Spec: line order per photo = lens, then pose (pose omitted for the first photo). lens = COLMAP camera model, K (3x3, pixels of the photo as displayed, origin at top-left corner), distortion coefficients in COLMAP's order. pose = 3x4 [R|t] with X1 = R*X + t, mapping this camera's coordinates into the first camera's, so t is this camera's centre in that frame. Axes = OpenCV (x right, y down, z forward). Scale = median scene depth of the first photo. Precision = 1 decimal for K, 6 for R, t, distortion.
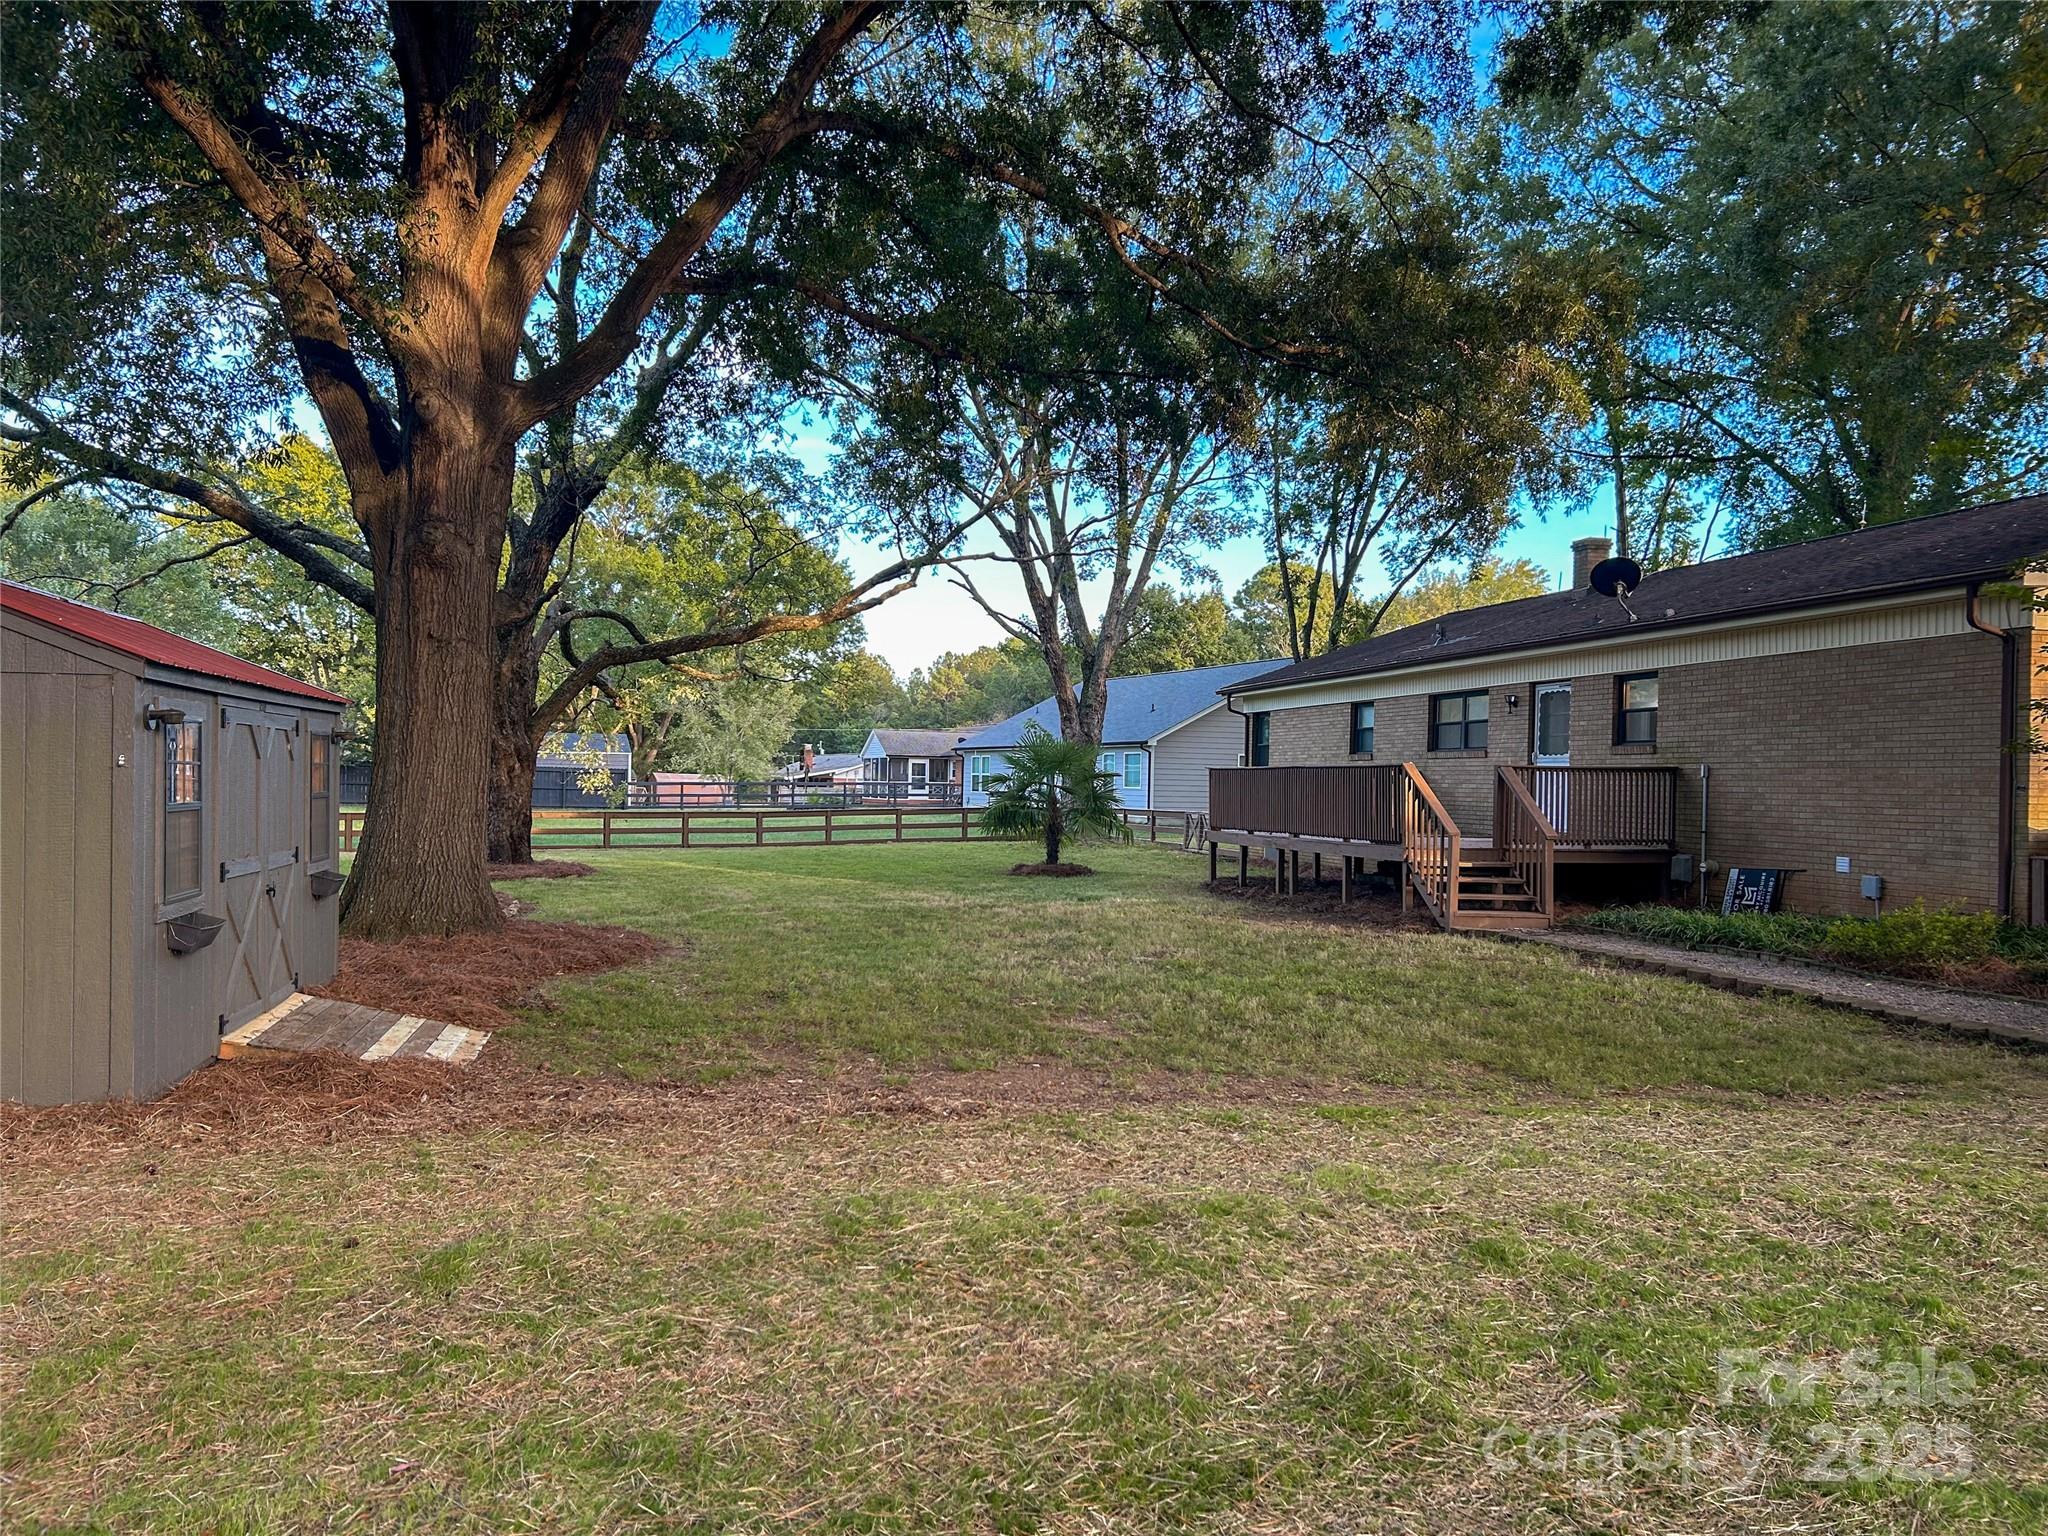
lens RADIAL K [[1538.2, 0, 997.3], [0, 1538.2, 771.6], [0, 0, 1]] dist [0.053230, -0.044614]
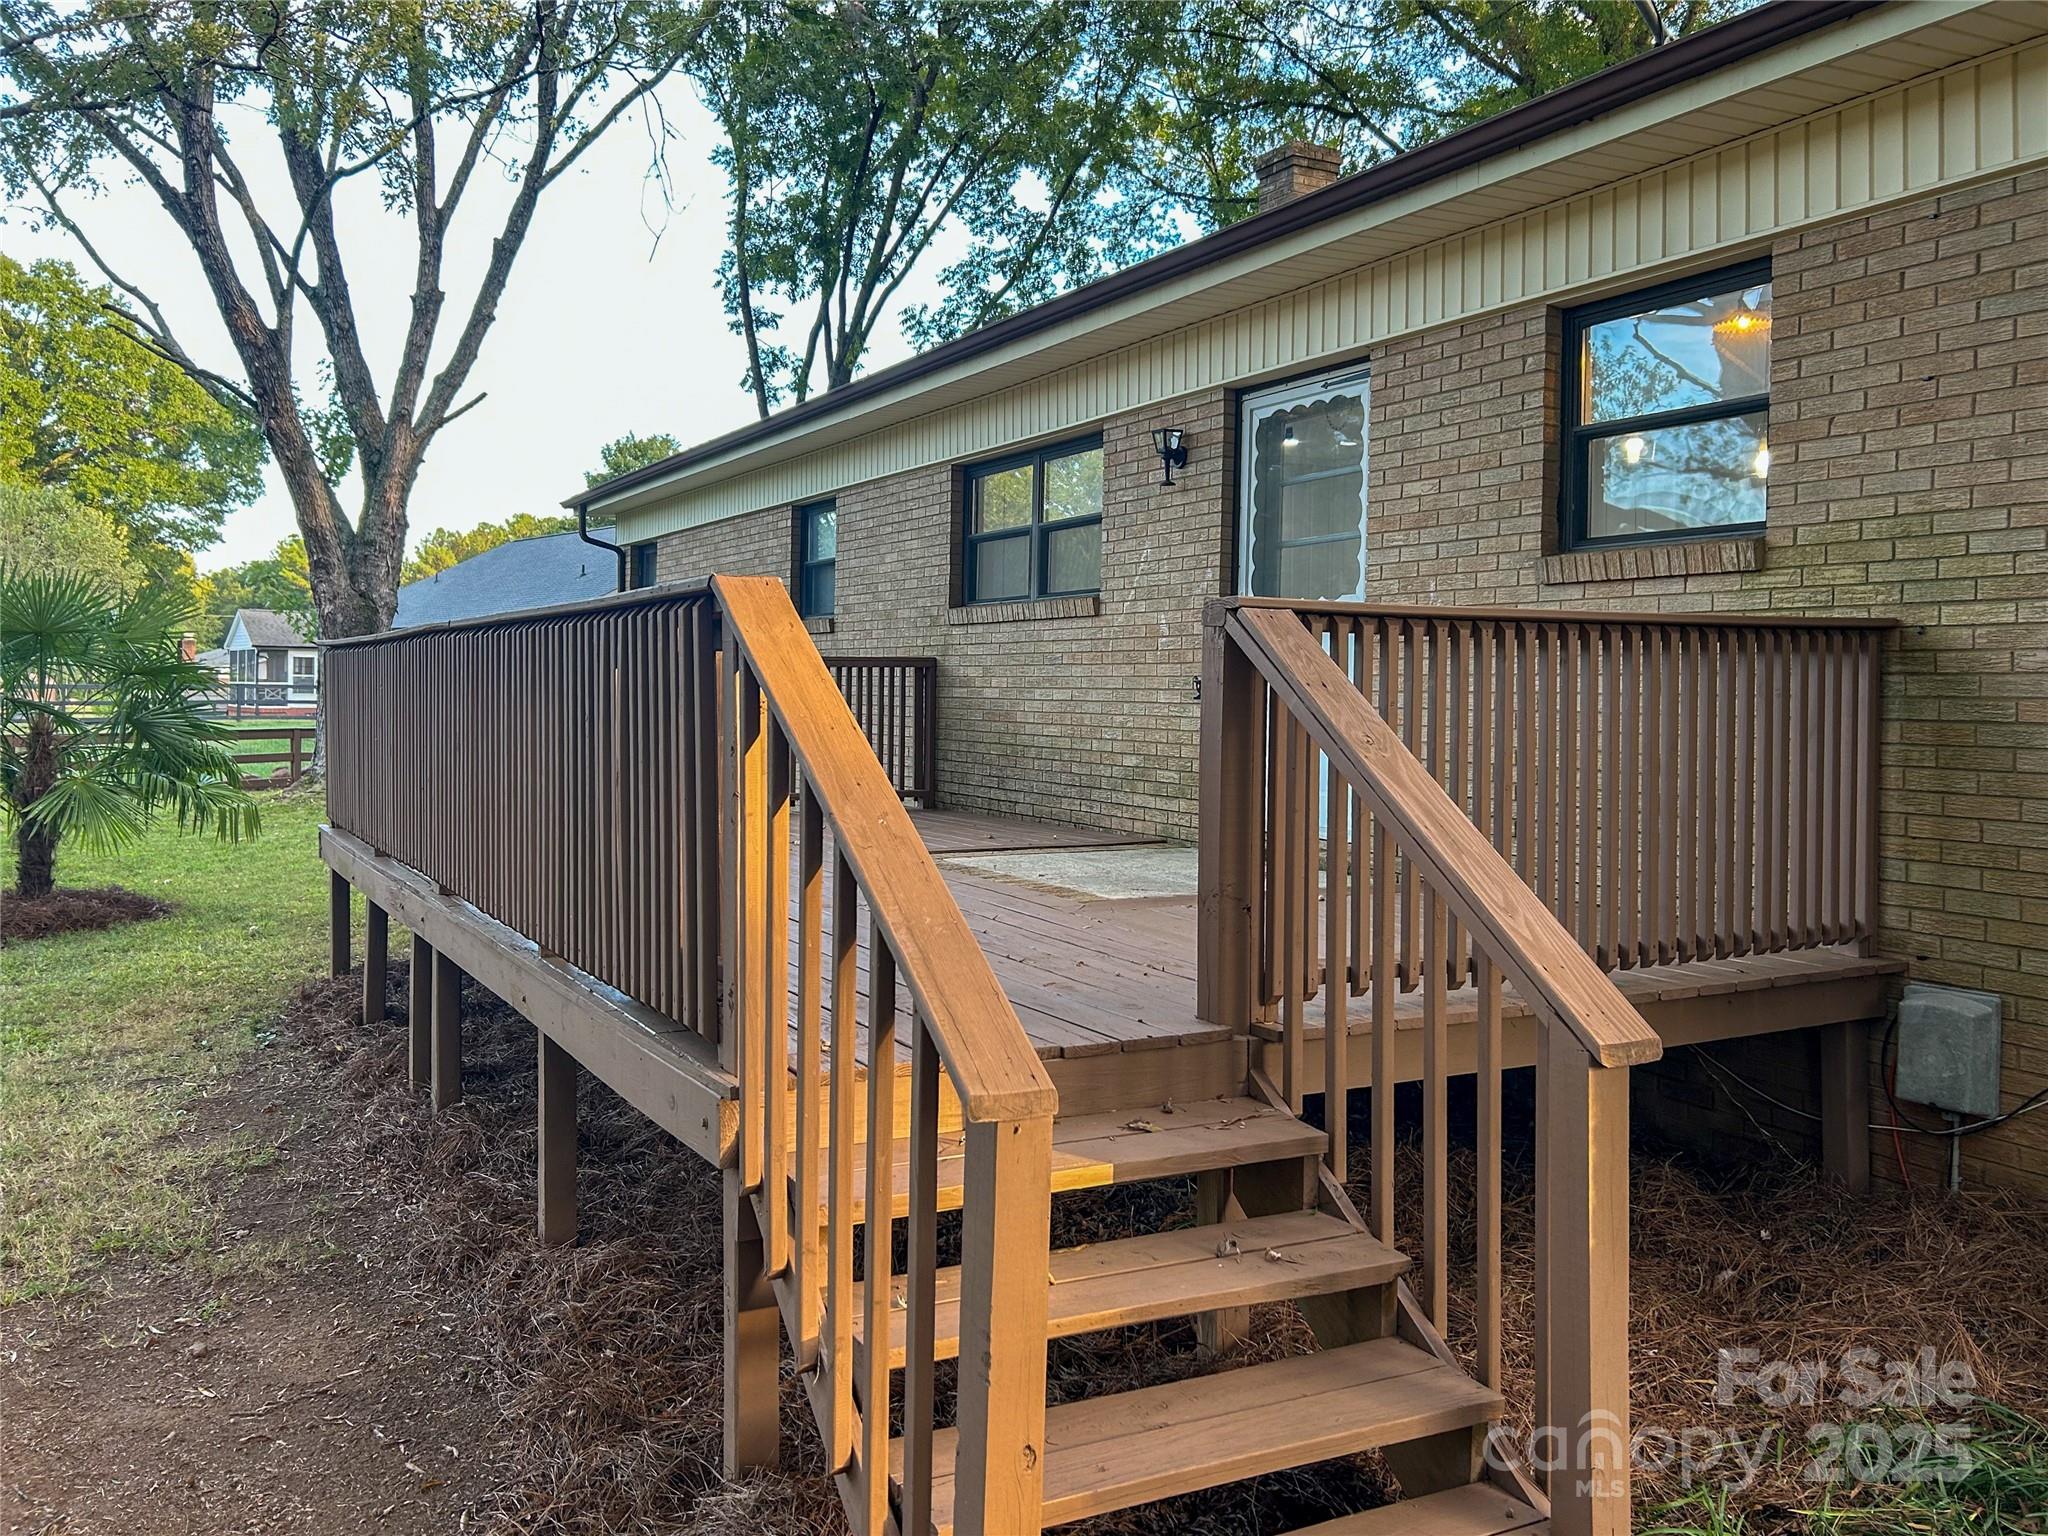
lens RADIAL K [[1567.3, 0, 1021.1], [0, 1567.3, 698.3], [0, 0, 1]] dist [0.038864, -0.002442]
pose [[0.957443, -0.004660, 0.288585, 0.229321], [-0.000139, 0.999862, 0.016604, 0.005158], [-0.288623, -0.015937, 0.957310, 0.775147]]
